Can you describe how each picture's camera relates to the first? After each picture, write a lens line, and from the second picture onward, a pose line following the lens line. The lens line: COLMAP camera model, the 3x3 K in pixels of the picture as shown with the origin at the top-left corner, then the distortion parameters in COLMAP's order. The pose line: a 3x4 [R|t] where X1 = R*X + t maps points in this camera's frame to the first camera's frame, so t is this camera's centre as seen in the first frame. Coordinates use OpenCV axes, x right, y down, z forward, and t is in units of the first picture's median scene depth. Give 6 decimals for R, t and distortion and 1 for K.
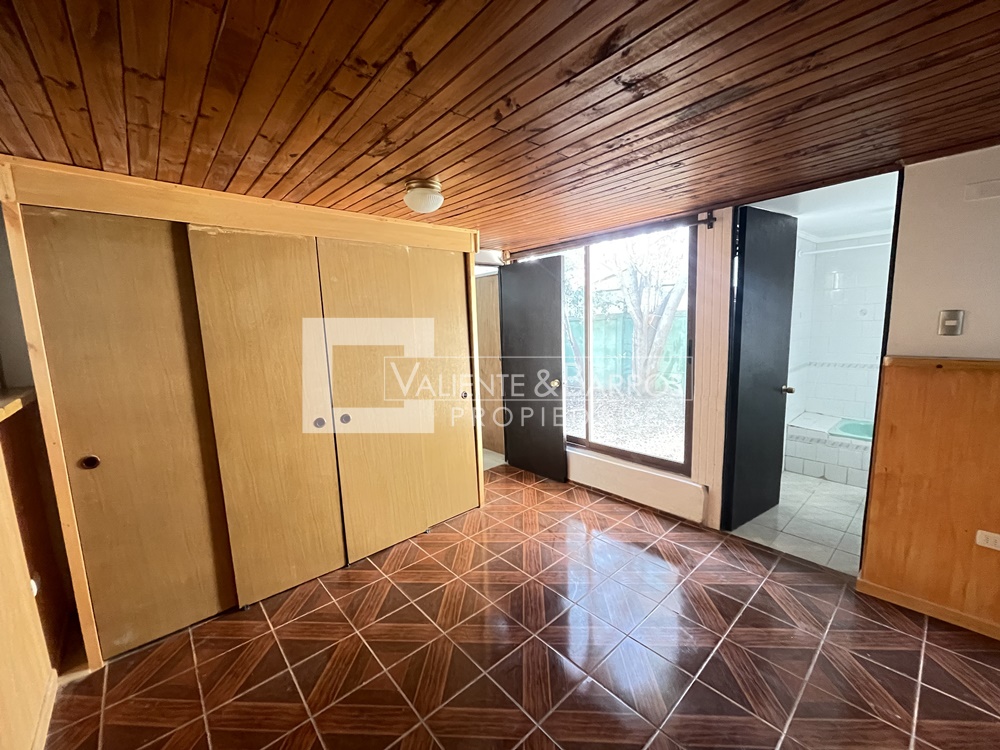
lens RADIAL K [[401.5, 0, 500.3], [0, 401.5, 376.9], [0, 0, 1]] dist [-0.001402, -0.000060]
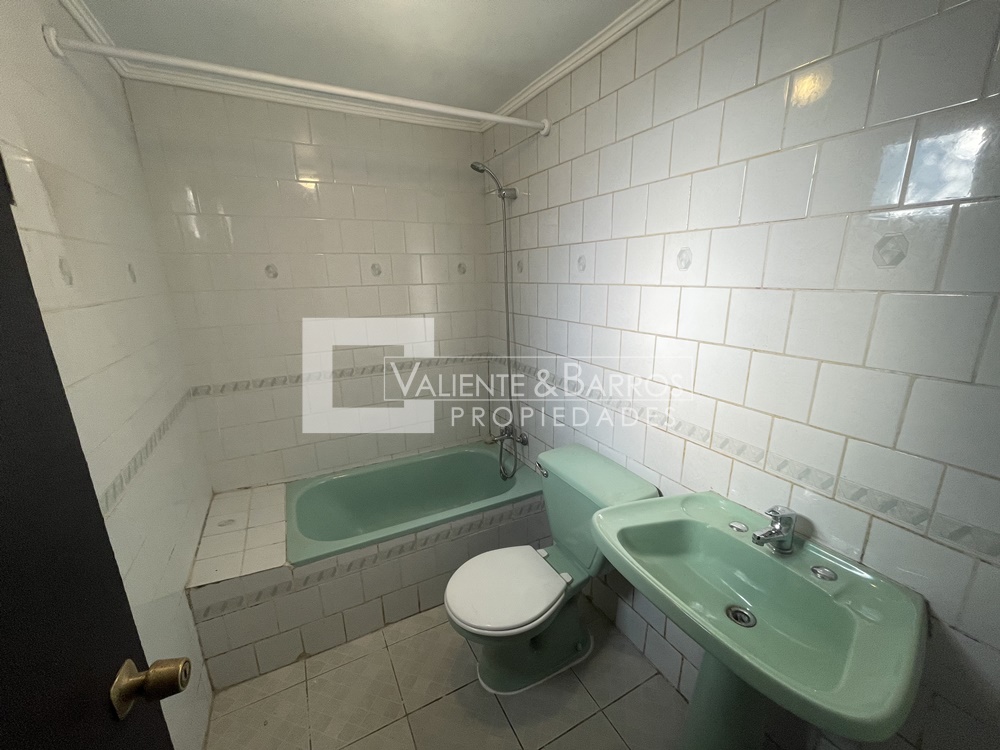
lens RADIAL K [[401.5, 0, 499.6], [0, 401.5, 379.6], [0, 0, 1]] dist [-0.001402, -0.000060]
pose [[0.244383, -0.218822, 0.944666, 0.576122], [0.135208, 0.972378, 0.190263, -0.112346], [-0.960206, 0.081229, 0.267219, 0.737996]]
